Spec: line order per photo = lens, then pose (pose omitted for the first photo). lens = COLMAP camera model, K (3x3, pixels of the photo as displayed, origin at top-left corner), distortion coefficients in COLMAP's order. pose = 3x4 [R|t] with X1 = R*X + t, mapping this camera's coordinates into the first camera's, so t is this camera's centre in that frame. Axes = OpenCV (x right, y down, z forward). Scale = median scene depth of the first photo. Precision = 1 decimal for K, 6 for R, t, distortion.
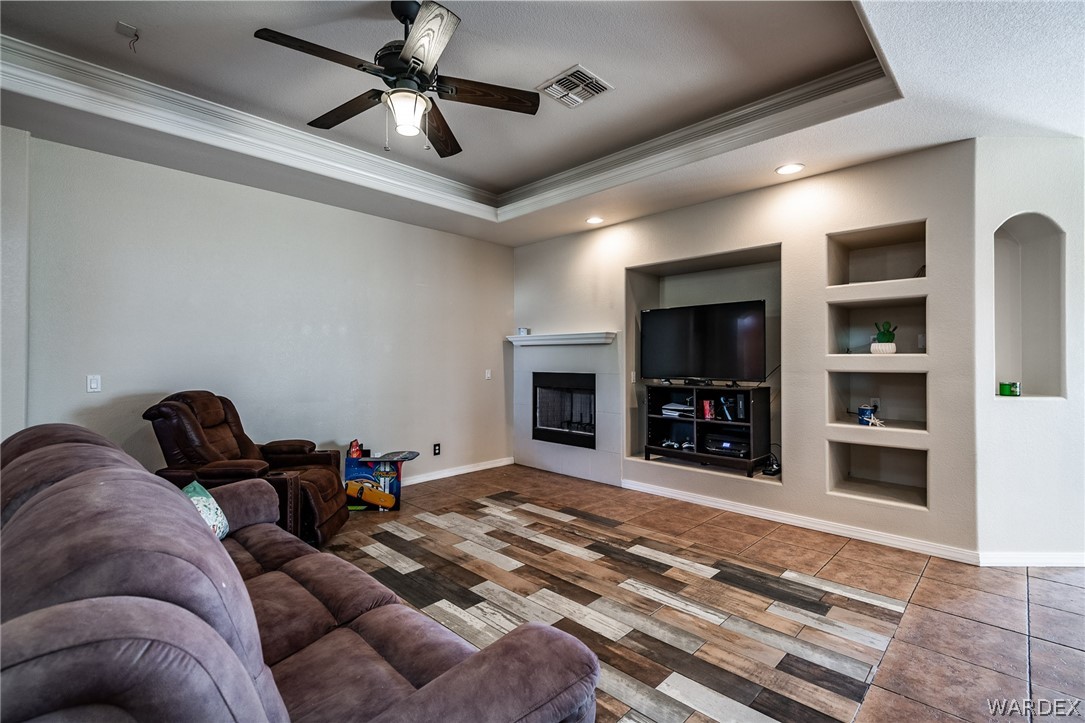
lens RADIAL K [[483.7, 0, 538.8], [0, 483.7, 358.7], [0, 0, 1]] dist [0.026558, -0.020223]
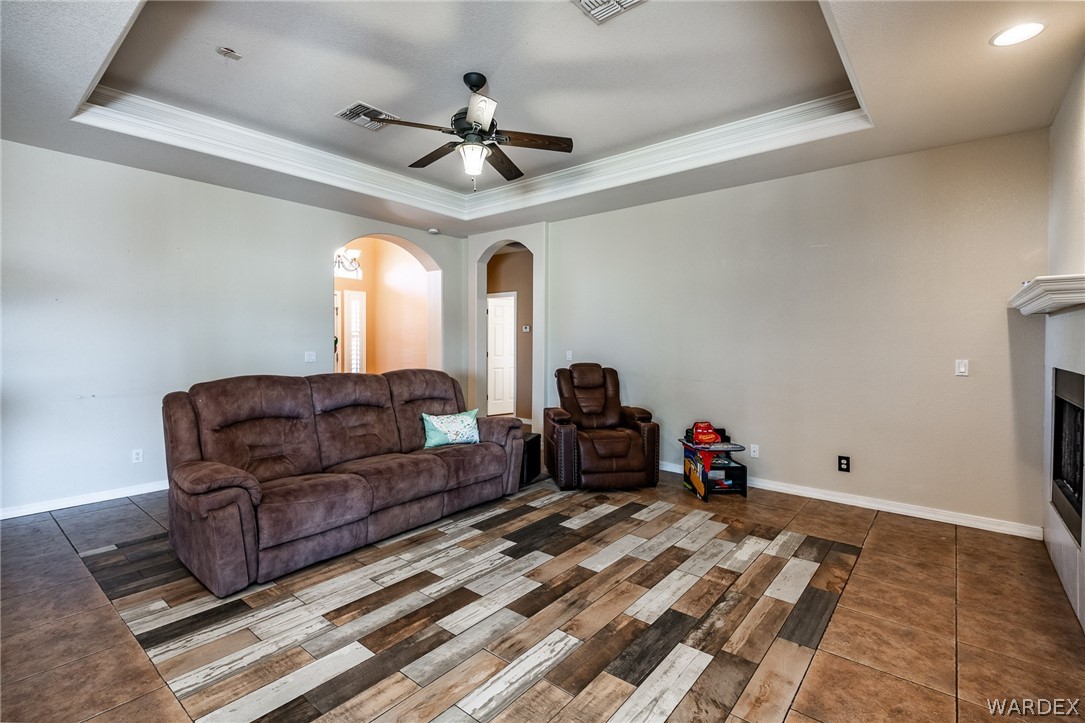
lens RADIAL K [[488.9, 0, 542.1], [0, 488.9, 343.2], [0, 0, 1]] dist [0.046699, -0.037798]
pose [[0.099132, 0.007024, -0.995049, 0.729014], [-0.003492, 0.999971, 0.006711, -0.000616], [0.995068, 0.002810, 0.099154, 0.687049]]
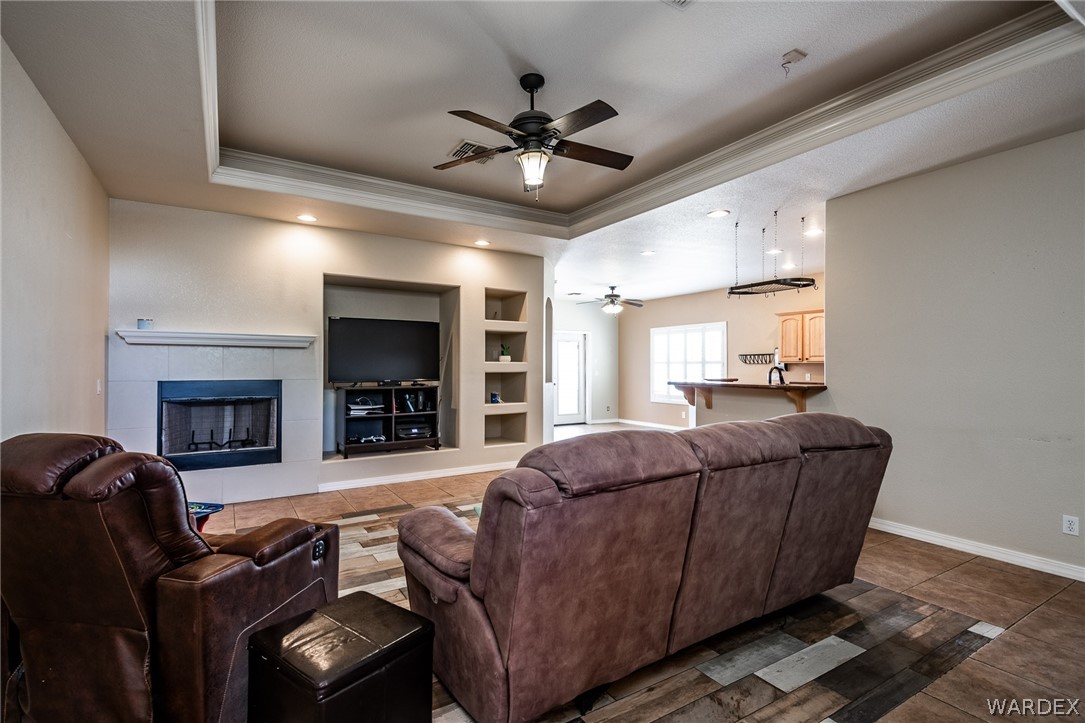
lens RADIAL K [[505.7, 0, 519.7], [0, 505.7, 362.0], [0, 0, 1]] dist [0.036893, -0.024827]
pose [[0.259461, 0.009426, 0.965707, -1.001307], [-0.003383, 0.999955, -0.008851, 0.006443], [-0.965748, -0.000970, 0.259482, 0.452286]]
